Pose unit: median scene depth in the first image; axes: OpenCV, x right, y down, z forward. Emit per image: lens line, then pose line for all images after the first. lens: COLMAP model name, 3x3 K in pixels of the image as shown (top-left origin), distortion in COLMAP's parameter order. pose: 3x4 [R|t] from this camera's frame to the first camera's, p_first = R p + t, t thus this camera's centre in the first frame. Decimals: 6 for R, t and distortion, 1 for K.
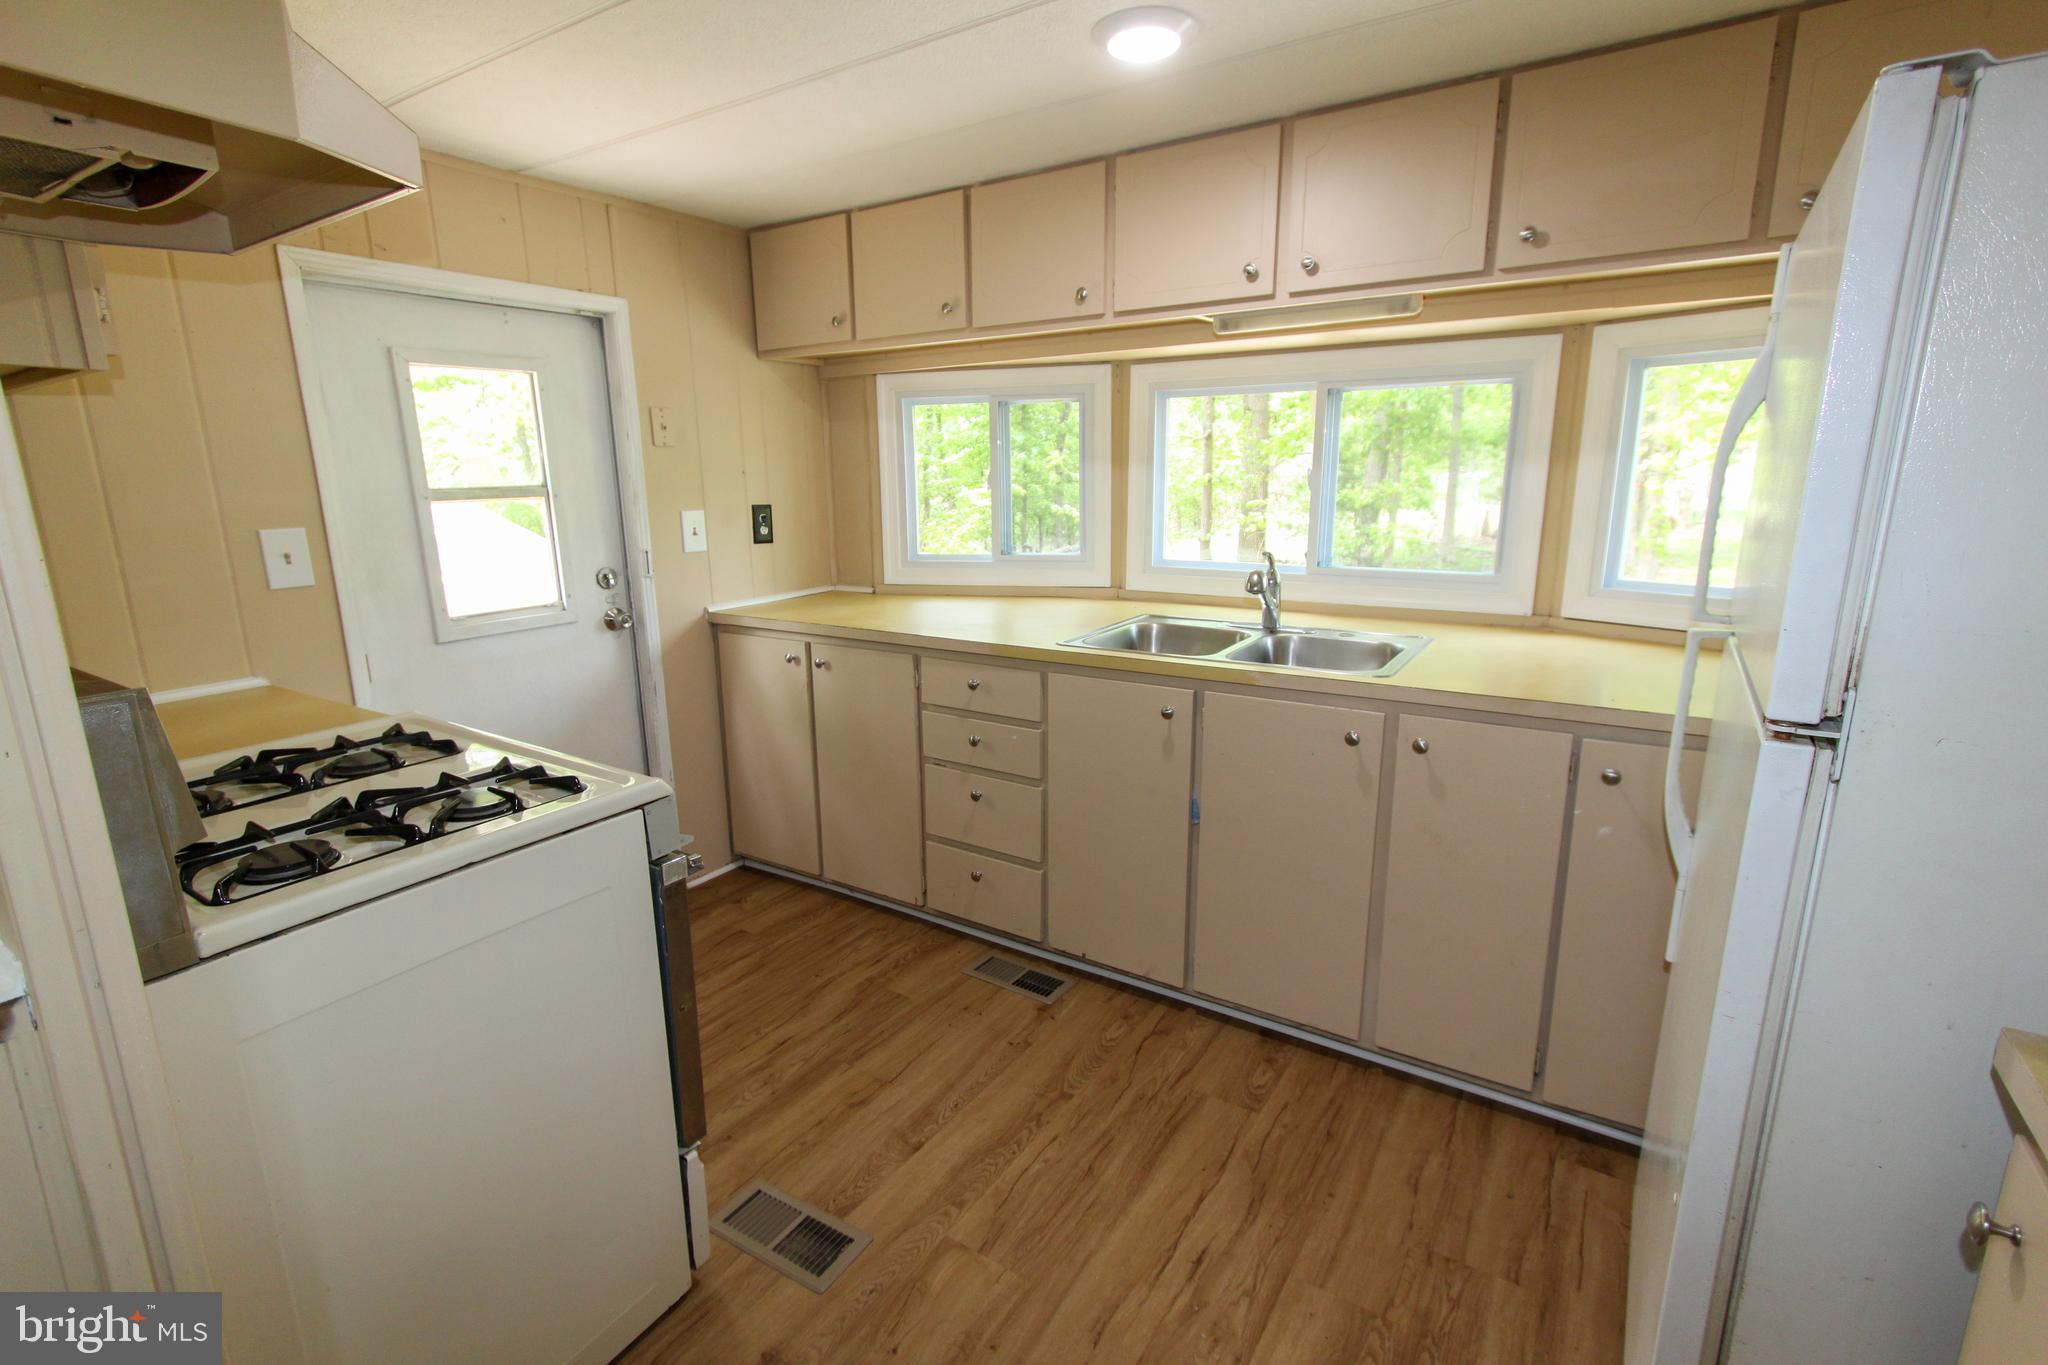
lens RADIAL K [[928.4, 0, 1004.1], [0, 928.4, 685.3], [0, 0, 1]] dist [0.000051, 0.001030]
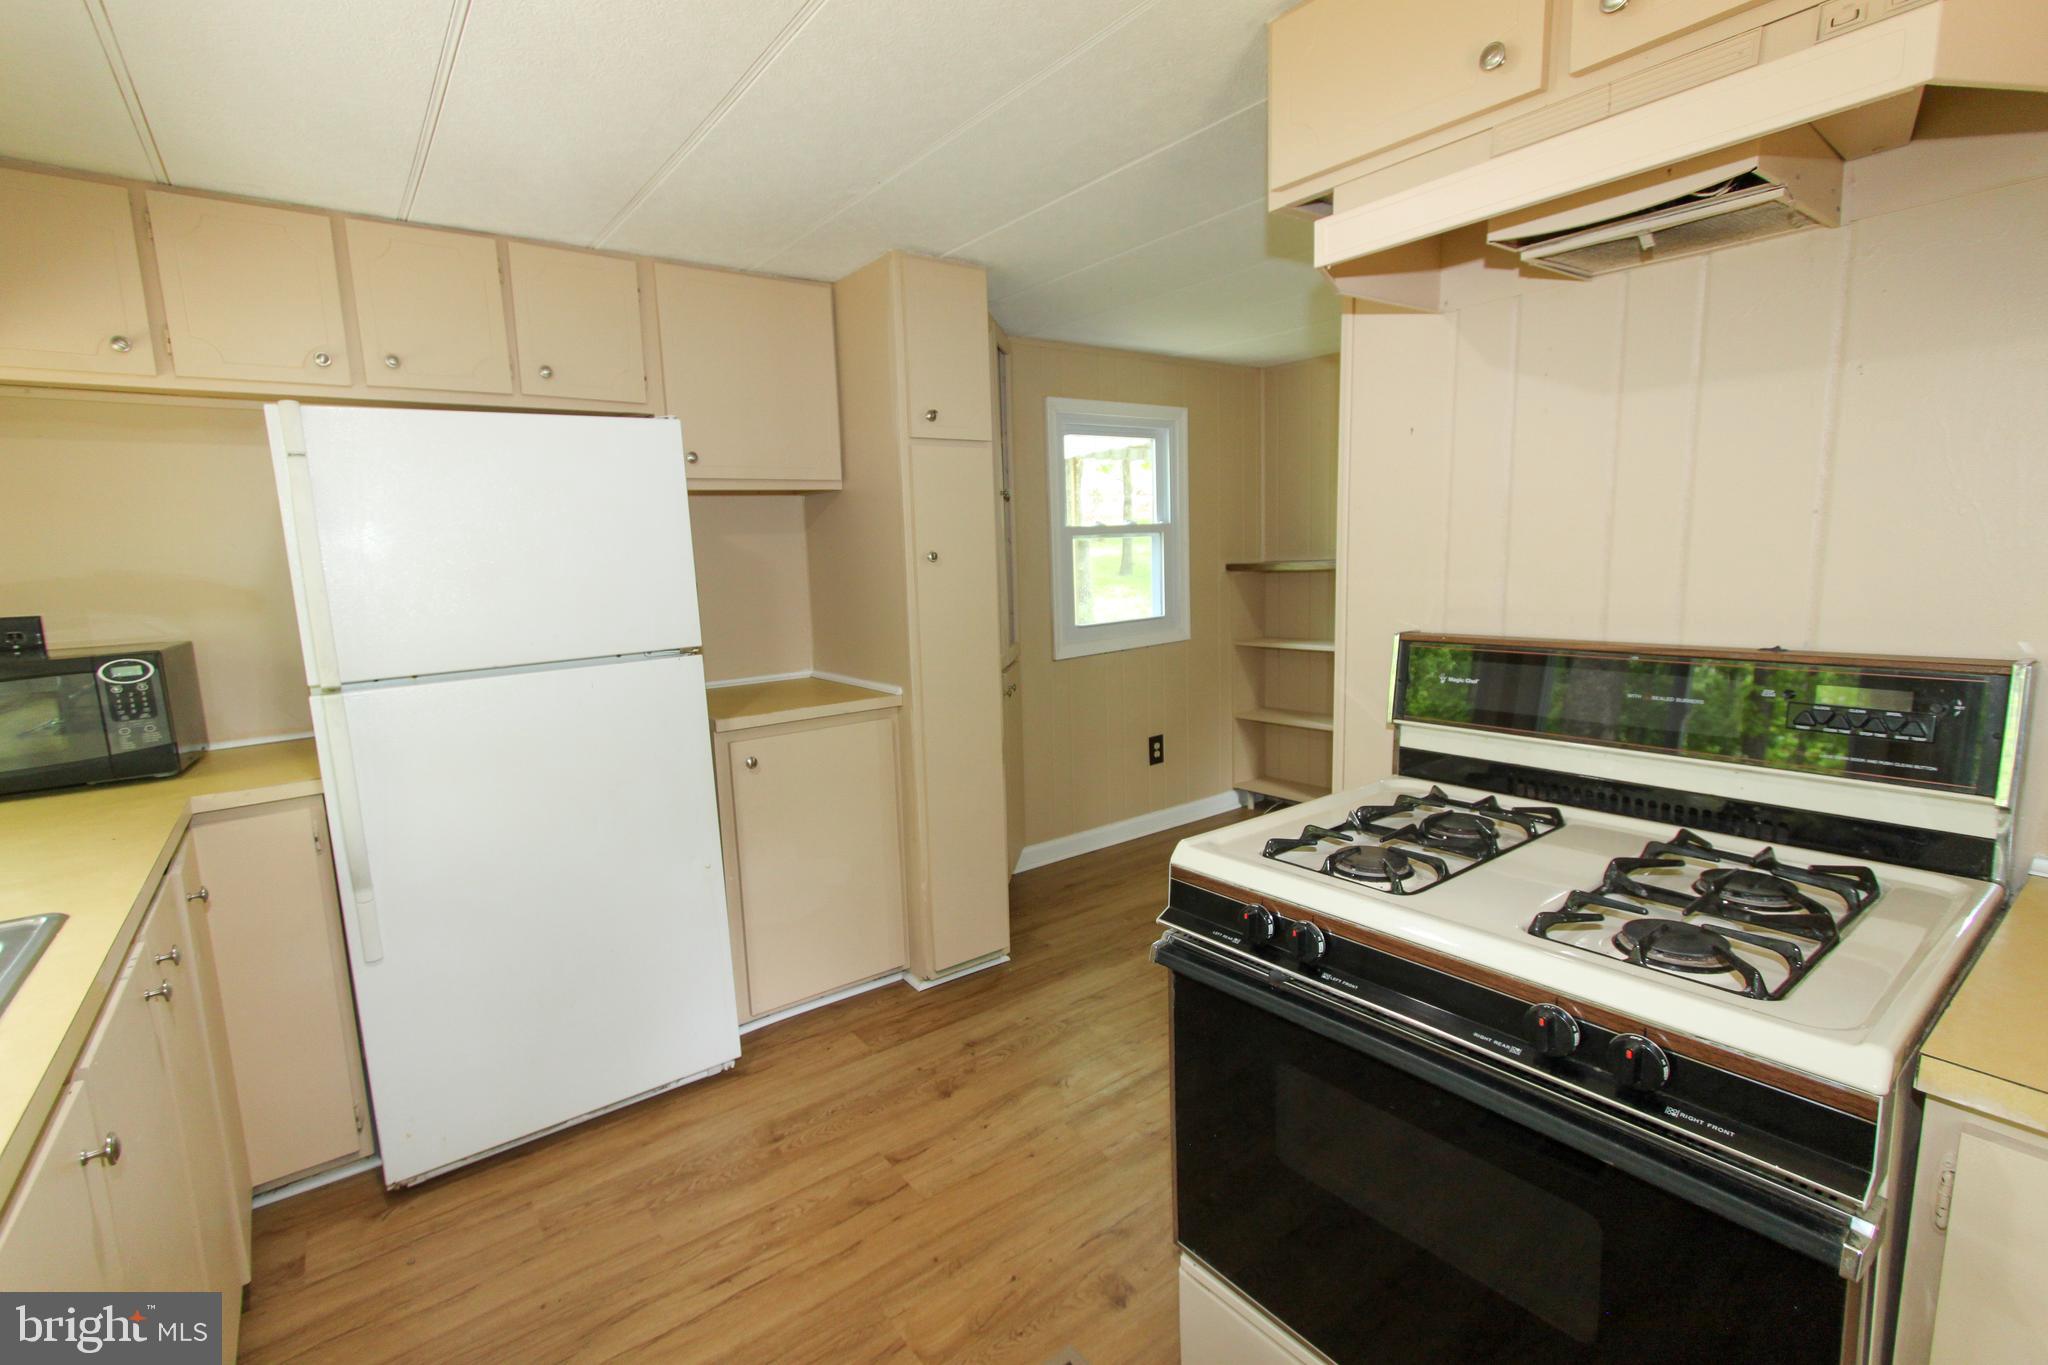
lens RADIAL K [[918.6, 0, 1008.1], [0, 918.6, 681.3], [0, 0, 1]] dist [-0.004509, 0.001495]
pose [[-0.940265, -0.004016, 0.340420, -0.334930], [0.122522, 0.928939, 0.349373, -0.257021], [-0.317633, 0.370212, -0.872956, 1.155598]]
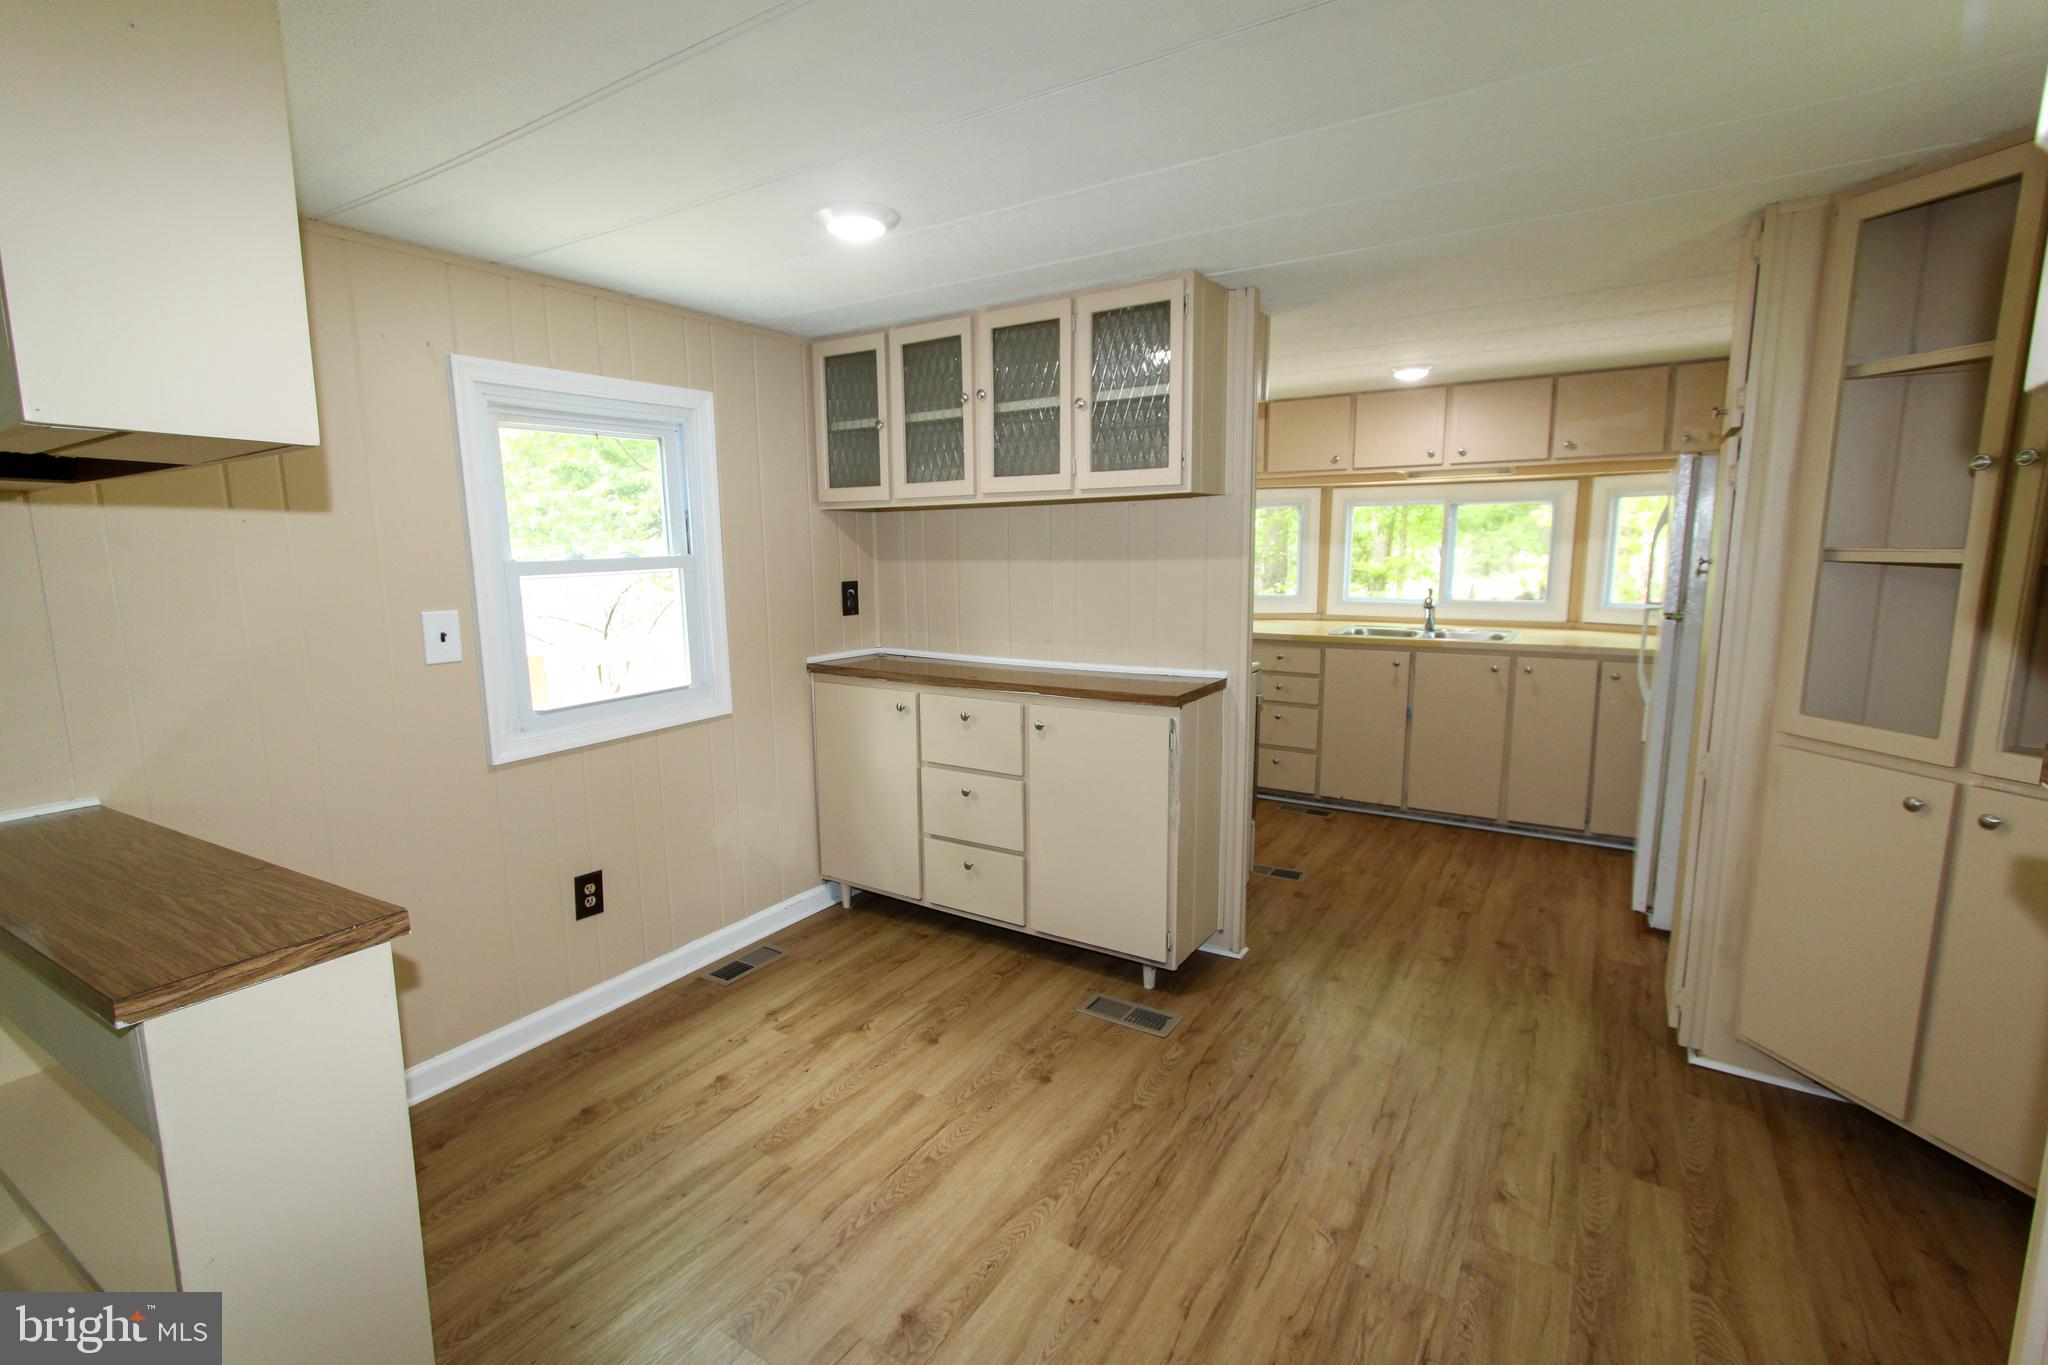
lens RADIAL K [[928.4, 0, 1004.1], [0, 928.4, 685.3], [0, 0, 1]] dist [0.000051, 0.001030]
pose [[0.999898, 0.001957, 0.014141, -0.722032], [-0.000893, 0.997196, -0.074835, 0.232582], [-0.014247, 0.074815, 0.997096, -1.030012]]
